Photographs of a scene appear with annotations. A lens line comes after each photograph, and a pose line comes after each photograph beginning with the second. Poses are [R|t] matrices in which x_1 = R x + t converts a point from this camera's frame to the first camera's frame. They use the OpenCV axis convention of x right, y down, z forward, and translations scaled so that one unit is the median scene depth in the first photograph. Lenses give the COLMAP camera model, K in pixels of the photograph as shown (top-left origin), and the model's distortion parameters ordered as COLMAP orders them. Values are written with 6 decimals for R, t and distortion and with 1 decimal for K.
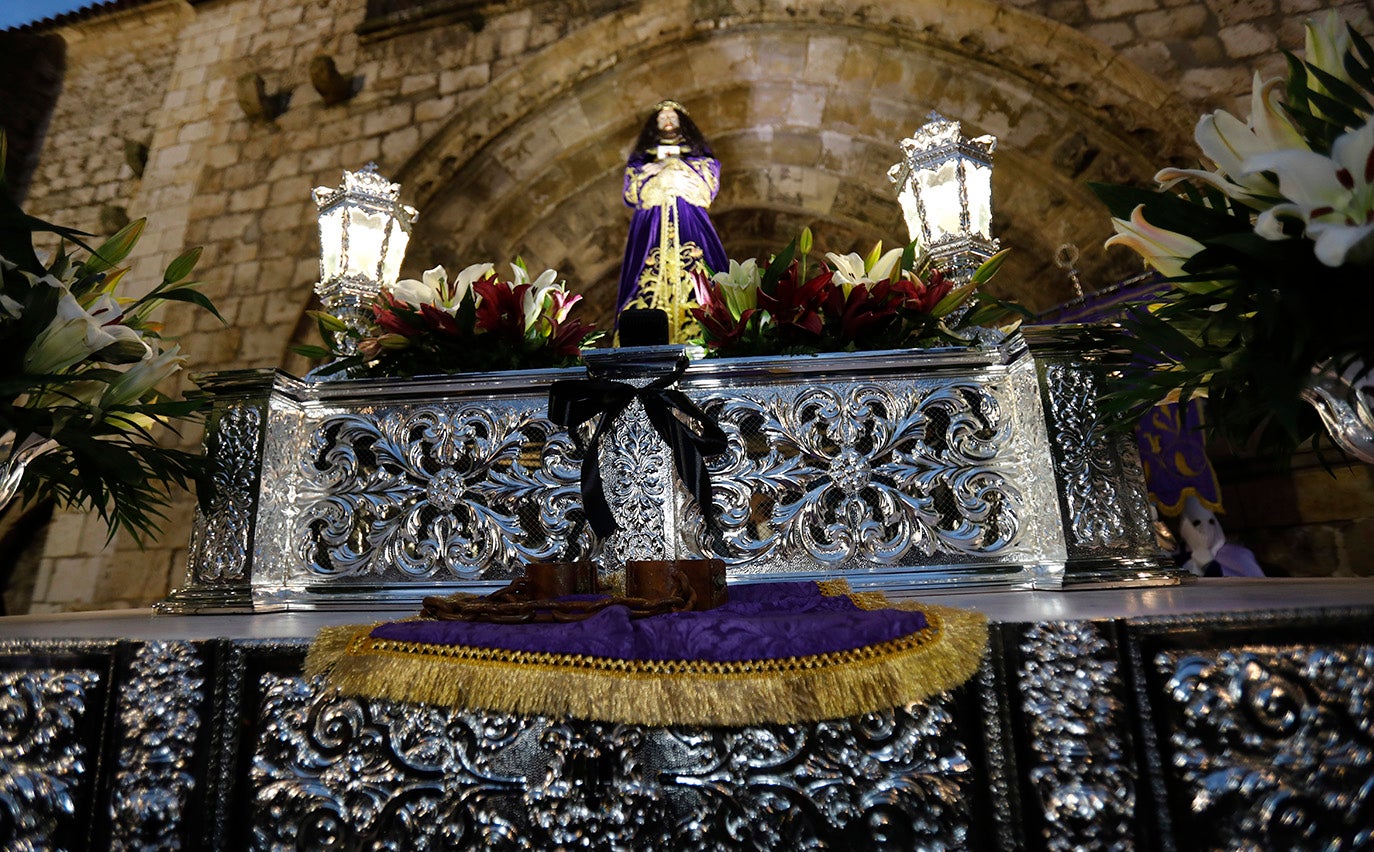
lens RADIAL K [[653.2, 0, 670.3], [0, 653.2, 413.3], [0, 0, 1]] dist [-0.075898, 0.027471]
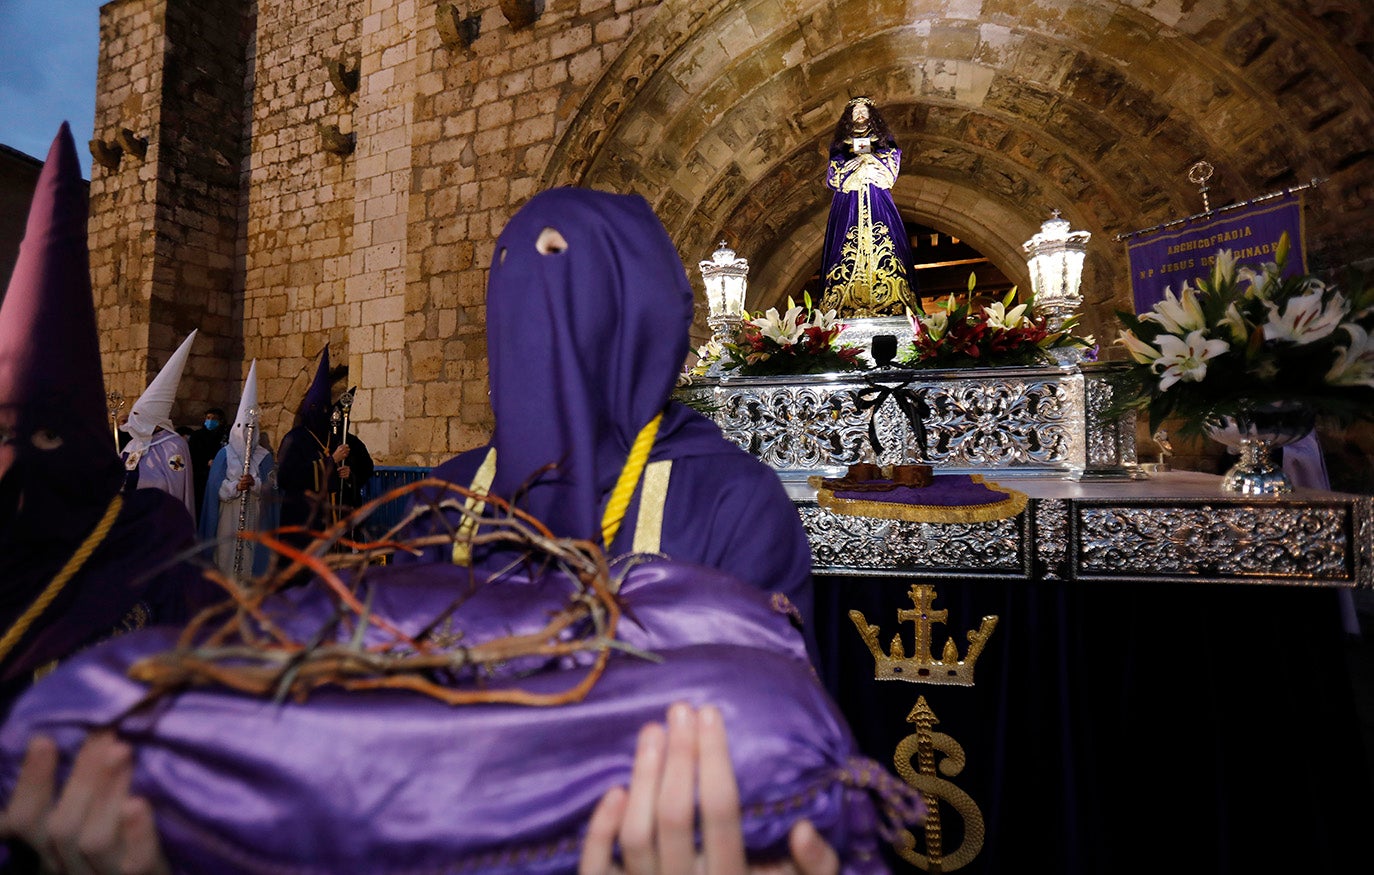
lens RADIAL K [[619.6, 0, 687.0], [0, 619.6, 437.5], [0, 0, 1]] dist [-0.072594, 0.029784]
pose [[0.984362, 0.010106, -0.175870, -0.055397], [0.037224, 0.963877, 0.263735, -0.068943], [0.172182, -0.266157, 0.948427, -0.175245]]
